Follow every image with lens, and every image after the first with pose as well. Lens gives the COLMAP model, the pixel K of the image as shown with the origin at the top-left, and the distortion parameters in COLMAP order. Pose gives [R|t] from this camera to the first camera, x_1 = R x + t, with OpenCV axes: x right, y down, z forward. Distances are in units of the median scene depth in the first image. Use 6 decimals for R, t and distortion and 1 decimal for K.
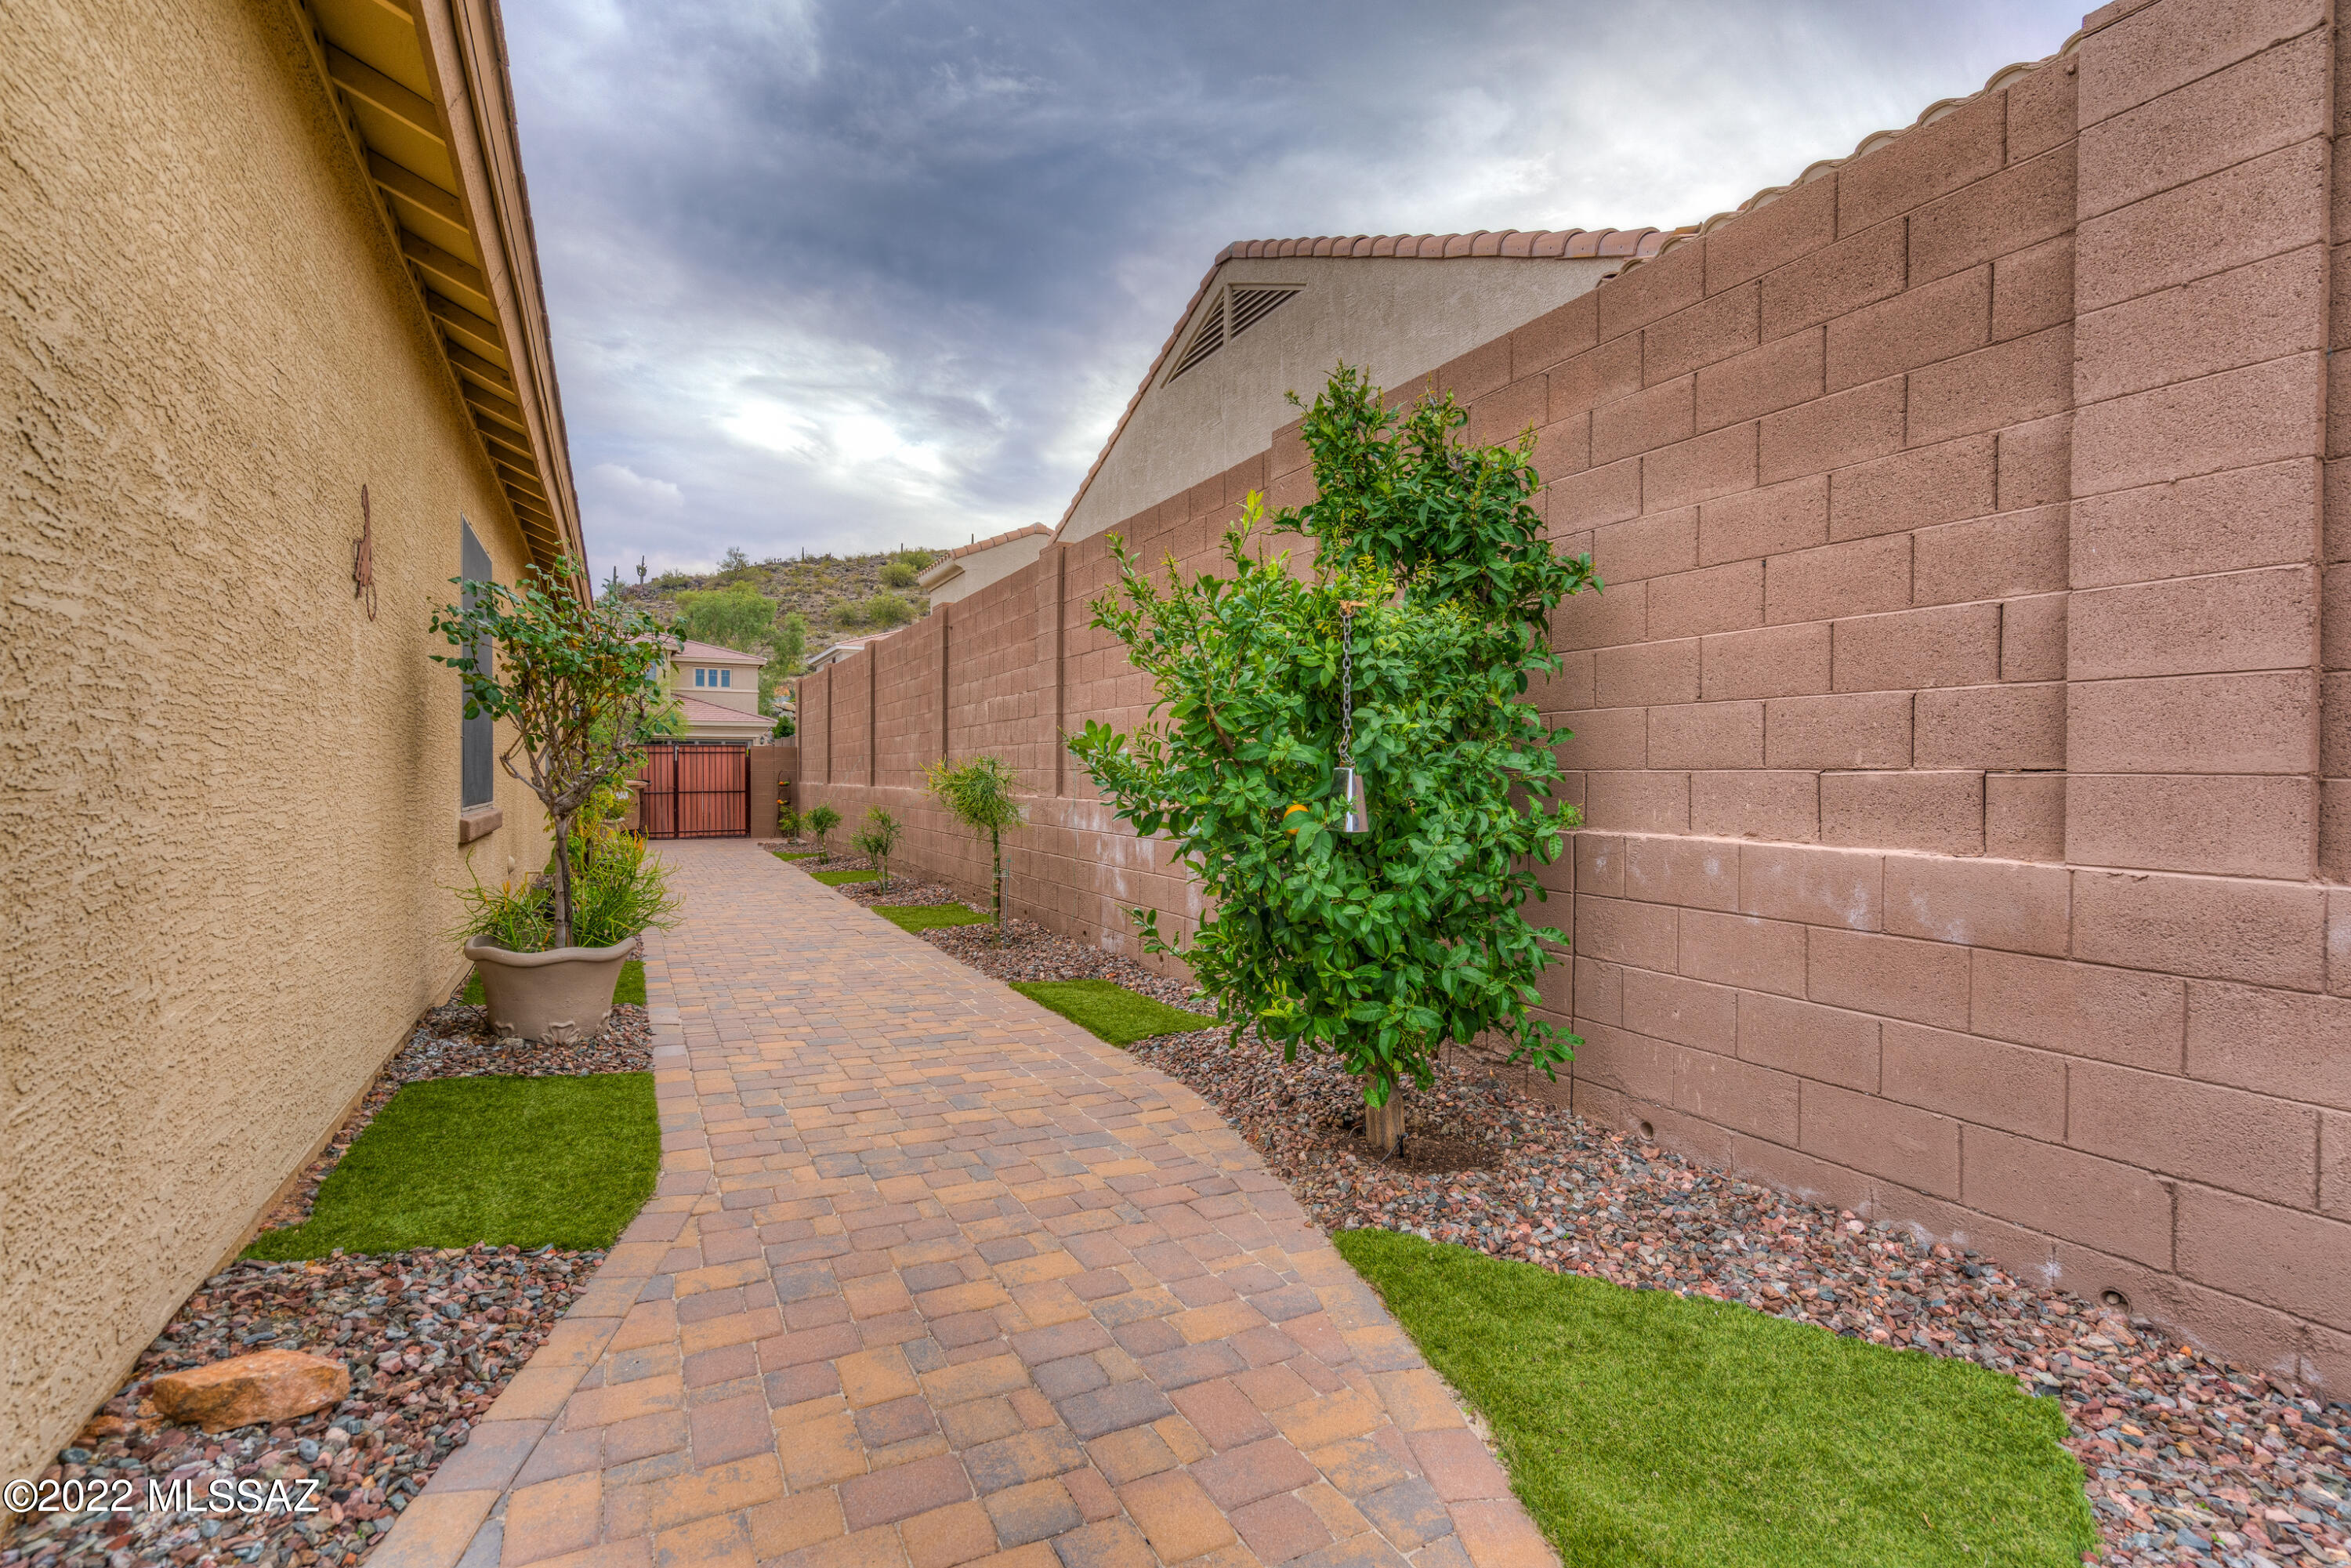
lens RADIAL K [[1056.1, 0, 1175.2], [0, 1056.1, 781.9], [0, 0, 1]] dist [0.000884, 0.000191]
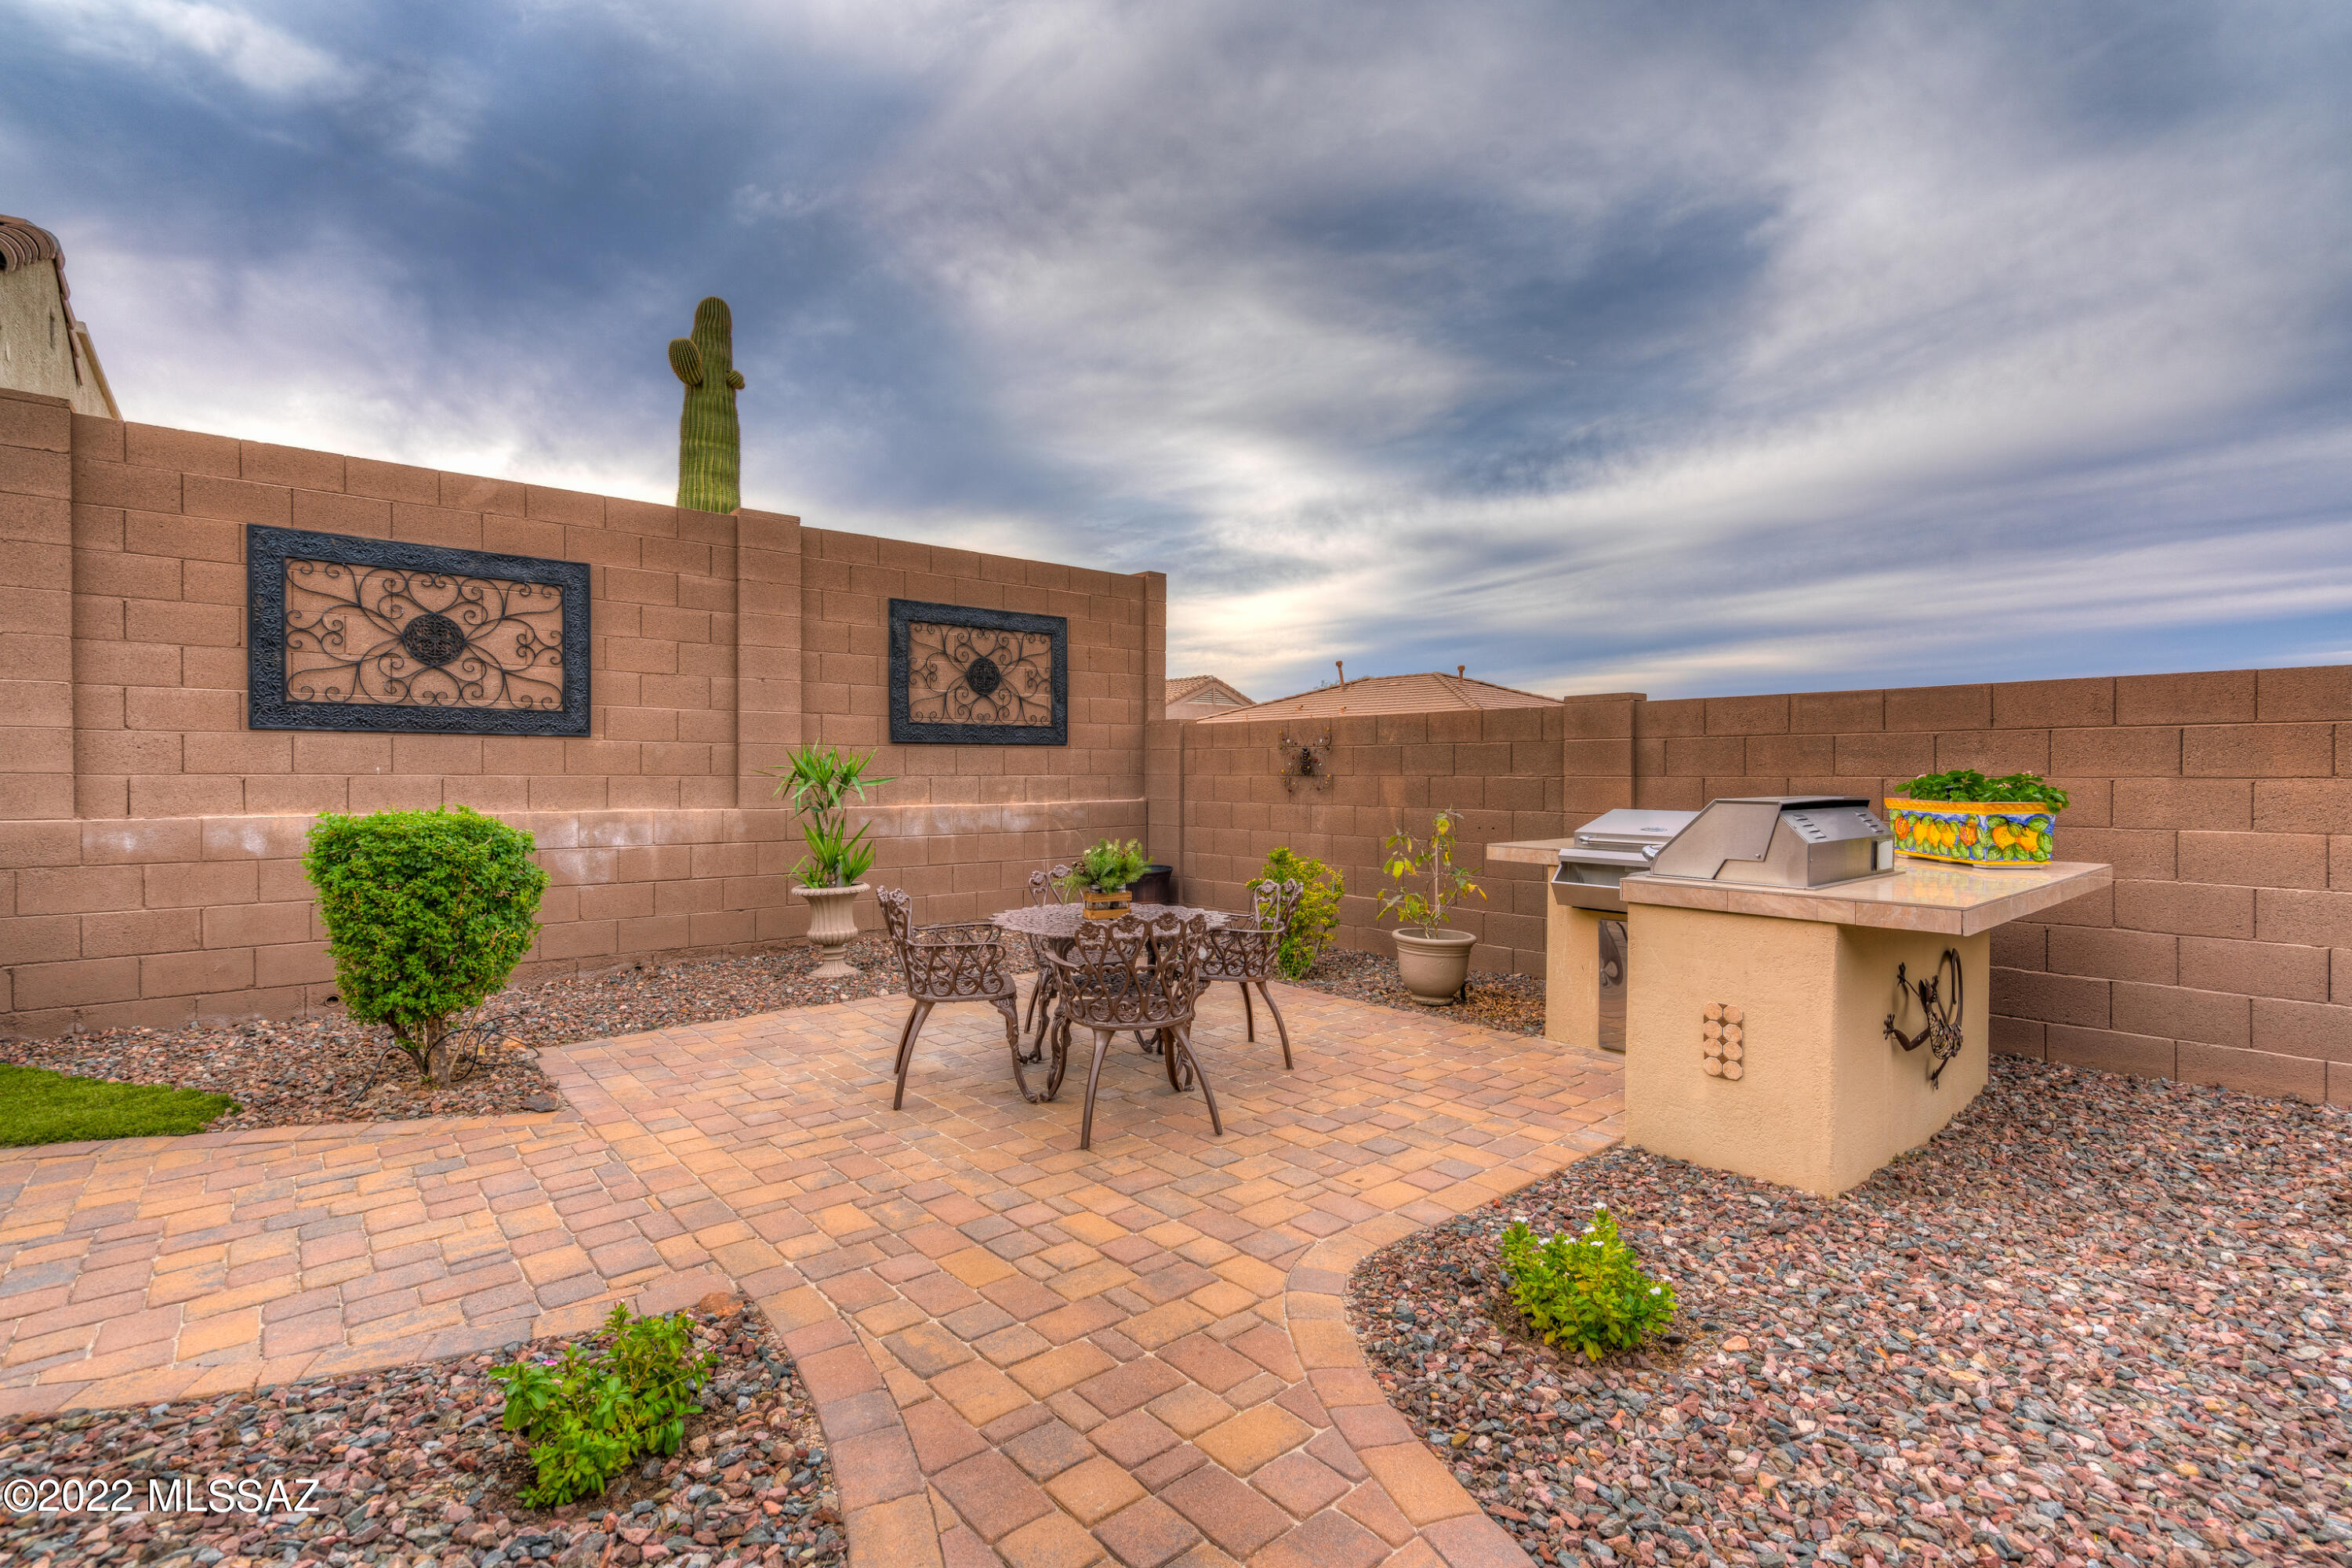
lens RADIAL K [[1056.6, 0, 1169.1], [0, 1056.6, 785.7], [0, 0, 1]] dist [0.000884, 0.000191]
pose [[-0.224816, -0.015269, 0.974282, -1.689611], [0.007978, 0.999815, 0.017510, -0.001206], [-0.974369, 0.011709, -0.224652, -0.808037]]
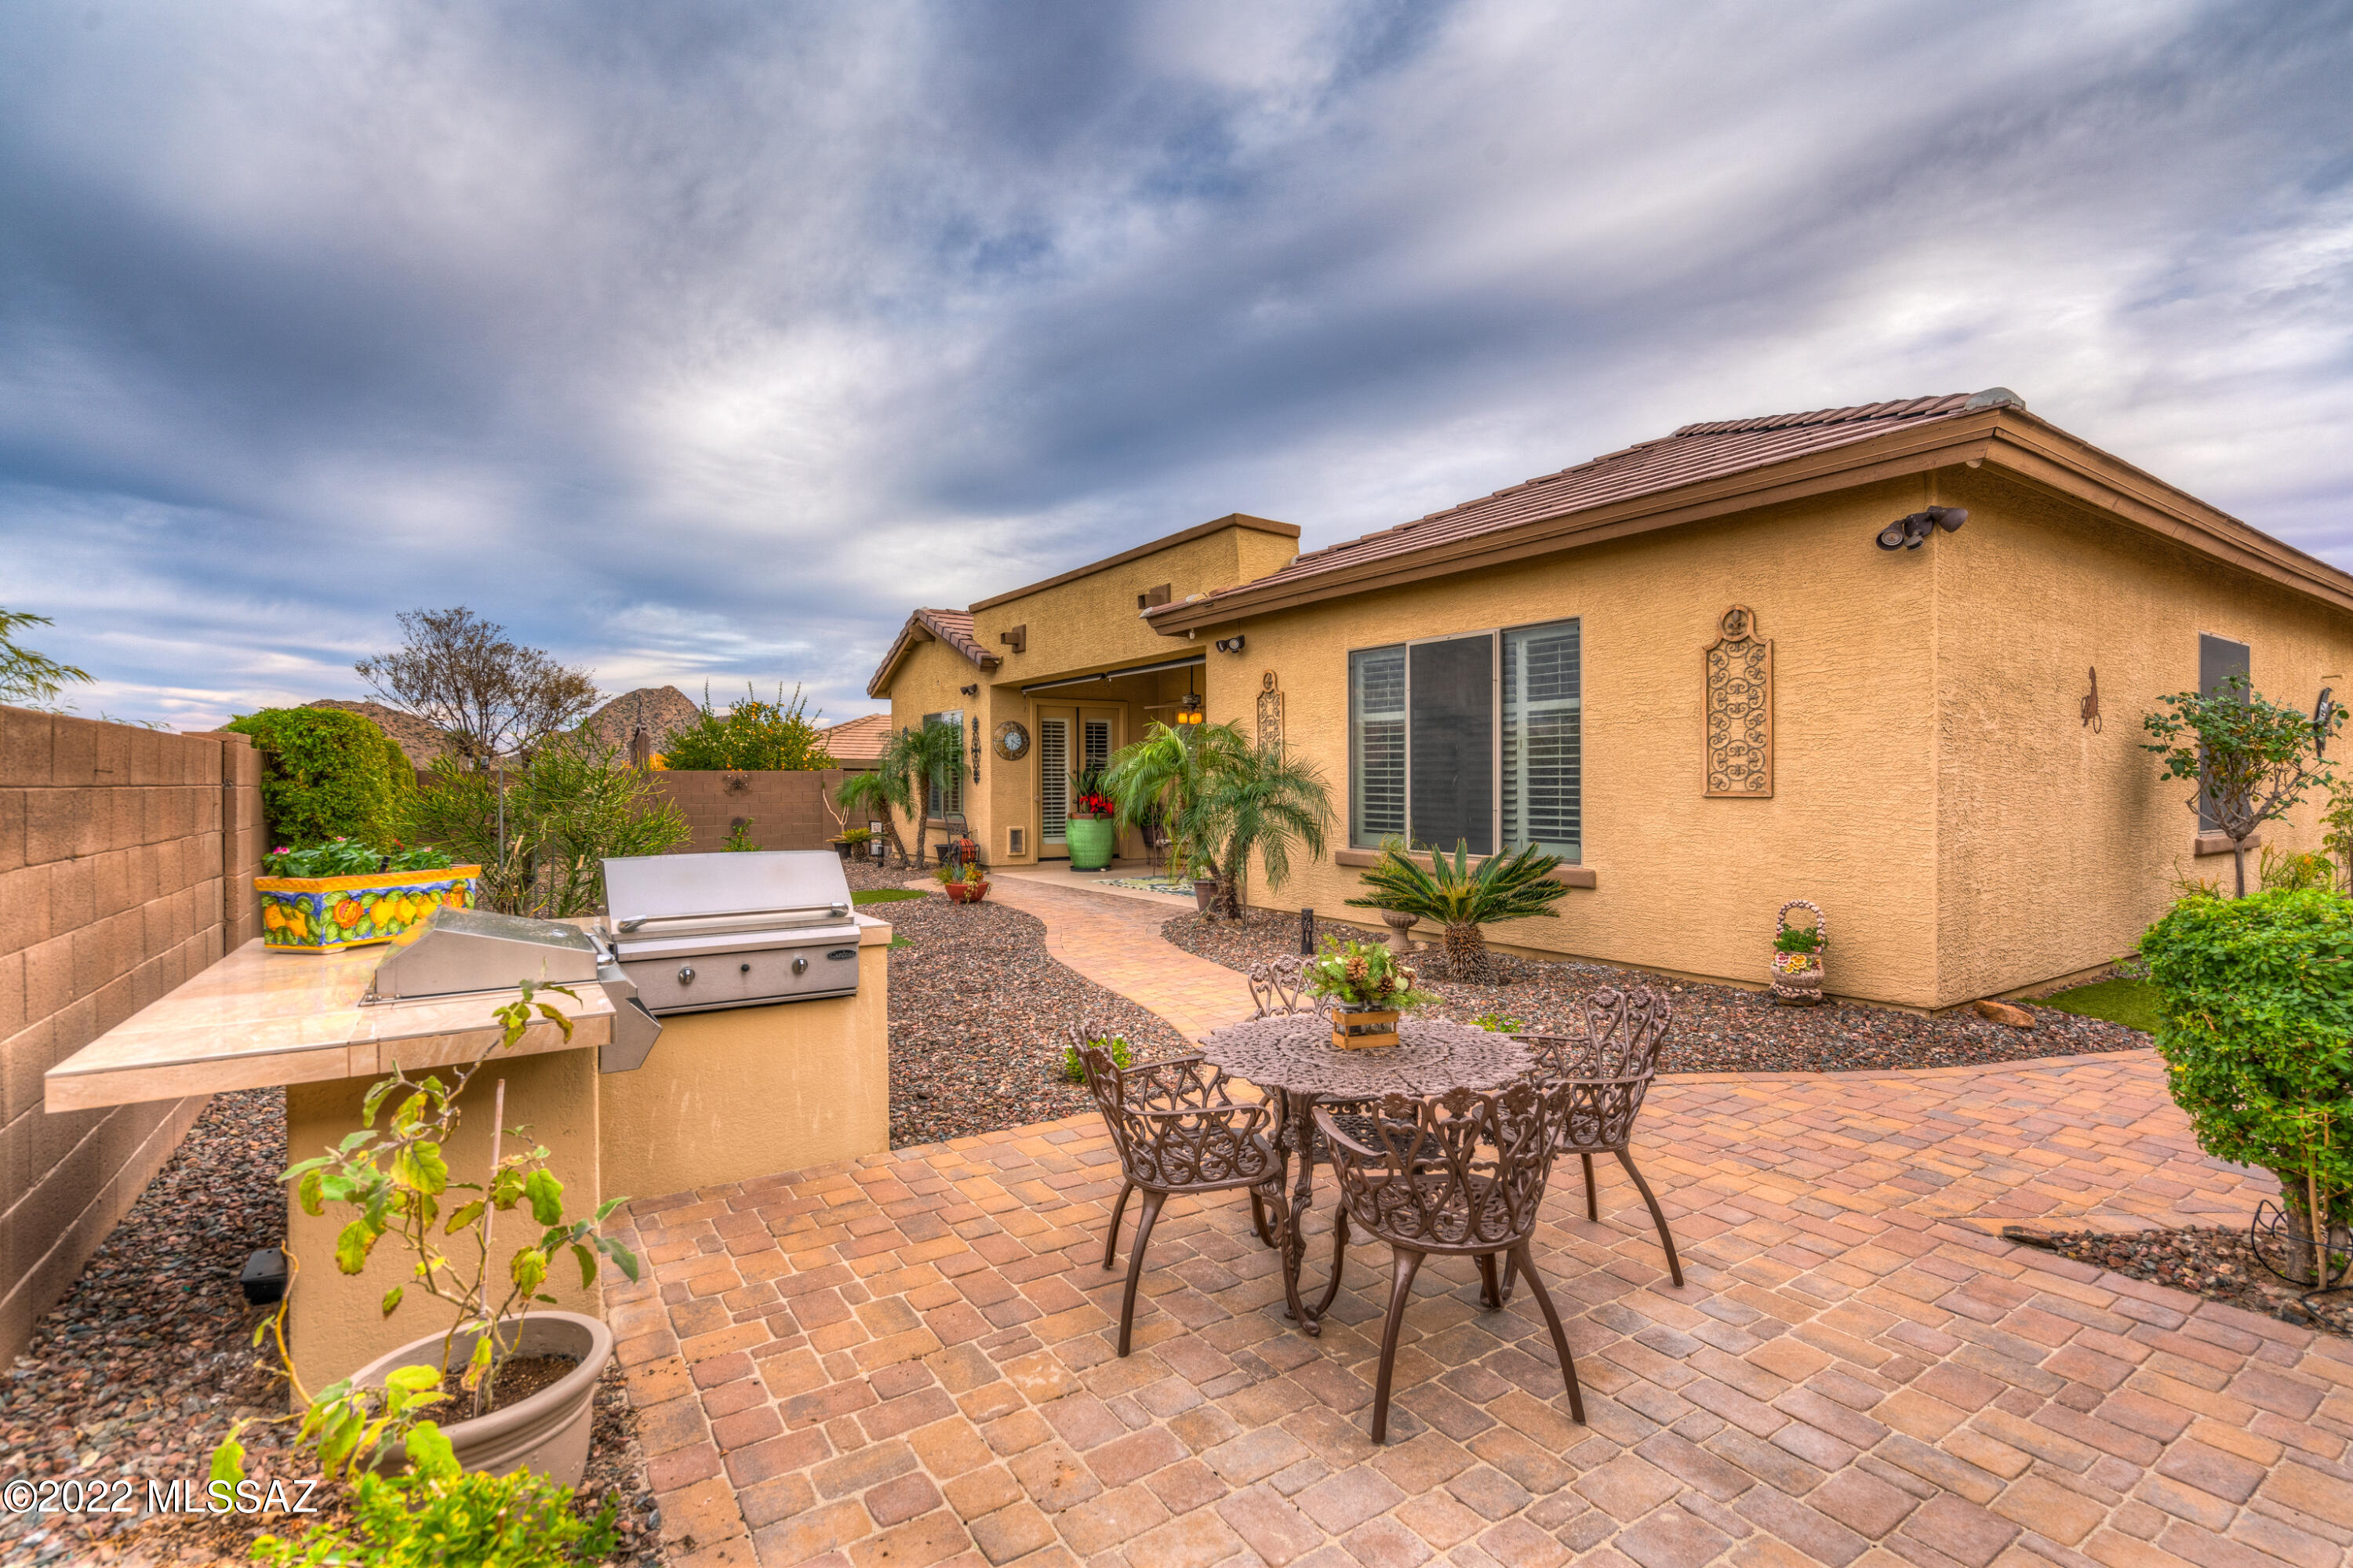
lens RADIAL K [[1057.0, 0, 1172.1], [0, 1057.0, 793.3], [0, 0, 1]] dist [0.000884, 0.000191]
pose [[0.102313, 0.002157, -0.994750, 1.761068], [-0.004574, 0.999988, 0.001698, -0.065213], [0.994742, 0.004376, 0.102322, -1.569022]]
